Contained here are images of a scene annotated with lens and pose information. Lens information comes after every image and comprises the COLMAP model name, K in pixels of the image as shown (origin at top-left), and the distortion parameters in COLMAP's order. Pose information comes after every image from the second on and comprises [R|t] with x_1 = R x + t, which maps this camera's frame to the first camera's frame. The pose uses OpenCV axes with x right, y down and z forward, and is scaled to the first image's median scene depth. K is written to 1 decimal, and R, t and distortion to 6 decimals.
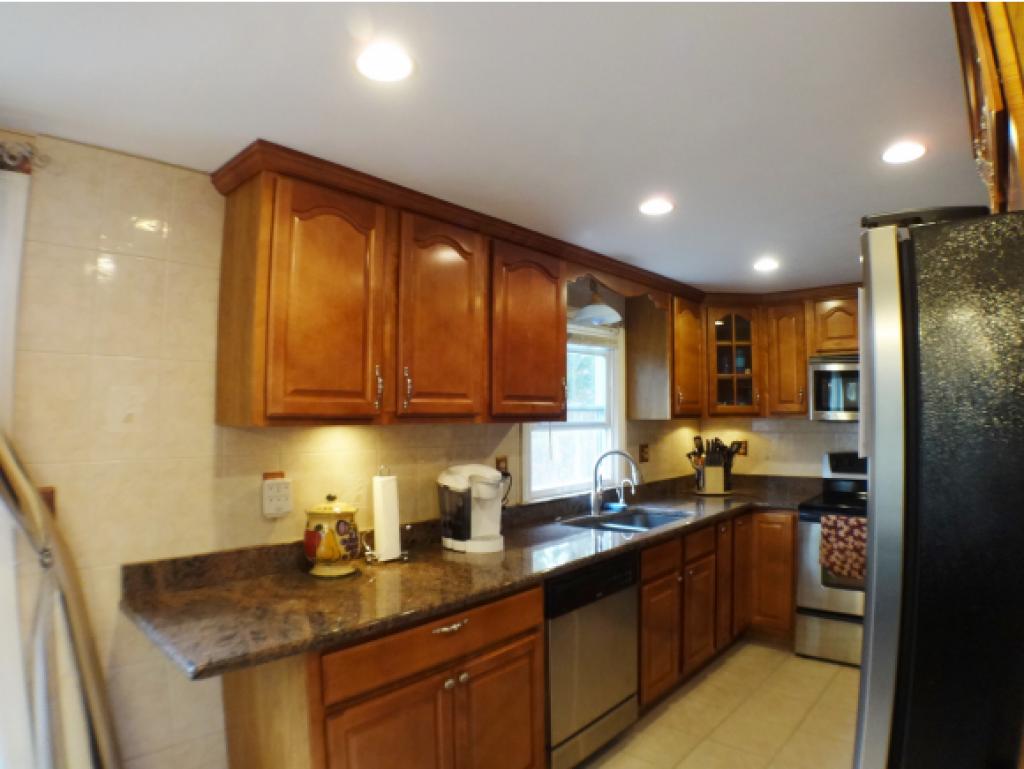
lens RADIAL K [[600.7, 0, 512.0], [0, 600.7, 384.5], [0, 0, 1]] dist [-0.159466, 0.026262]
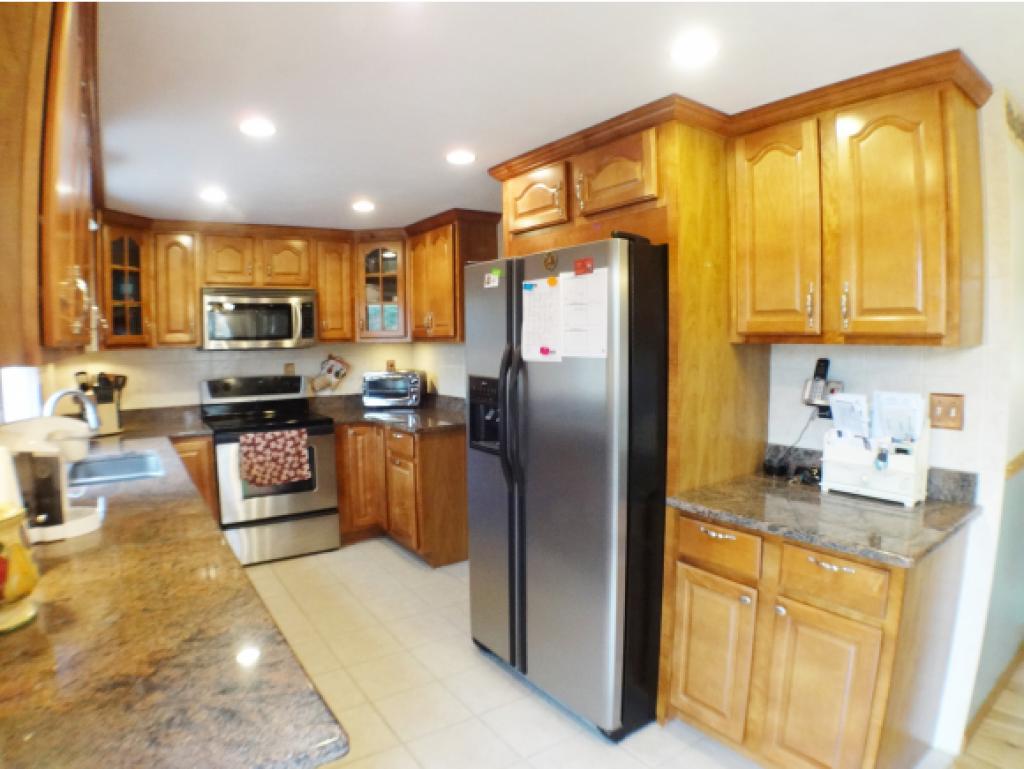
lens RADIAL K [[600.7, 0, 512.0], [0, 600.7, 384.5], [0, 0, 1]] dist [-0.159466, 0.026262]
pose [[0.228363, -0.077944, 0.970451, -0.409641], [-0.034757, 0.995502, 0.088135, 0.016628], [-0.972955, -0.053857, 0.224627, 0.248759]]
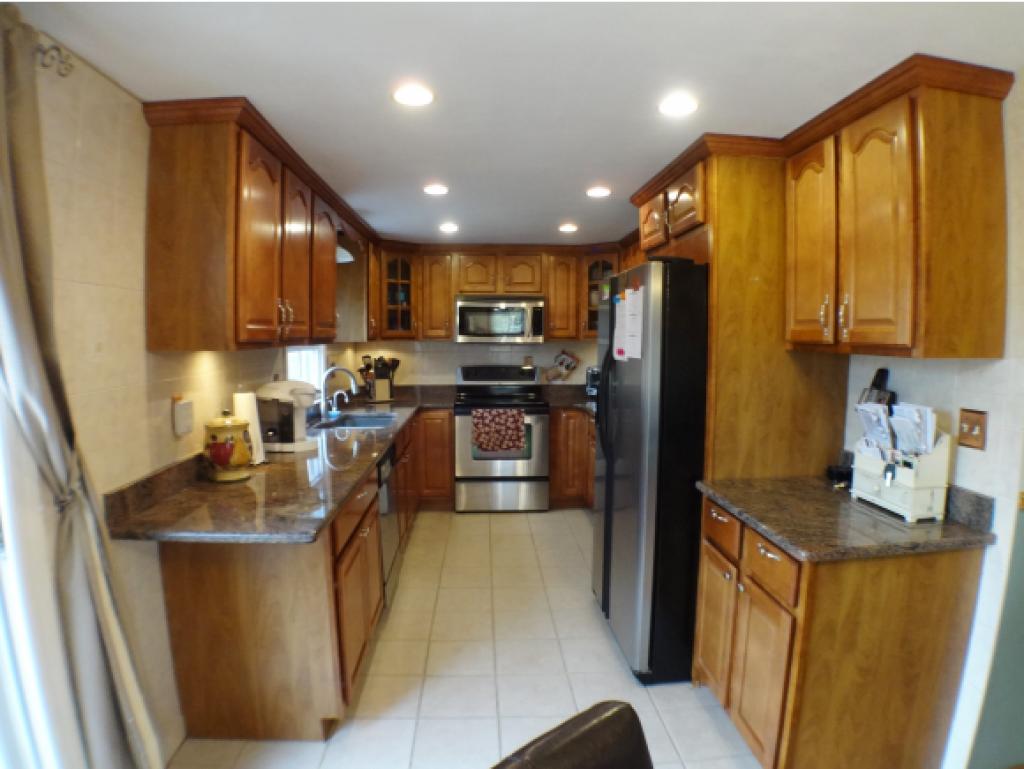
lens RADIAL K [[600.7, 0, 512.0], [0, 600.7, 384.5], [0, 0, 1]] dist [-0.159466, 0.026262]
pose [[0.704197, -0.053893, 0.707956, -0.440430], [-0.038547, 0.992742, 0.113915, -0.006187], [-0.708957, -0.107508, 0.697009, -0.102444]]
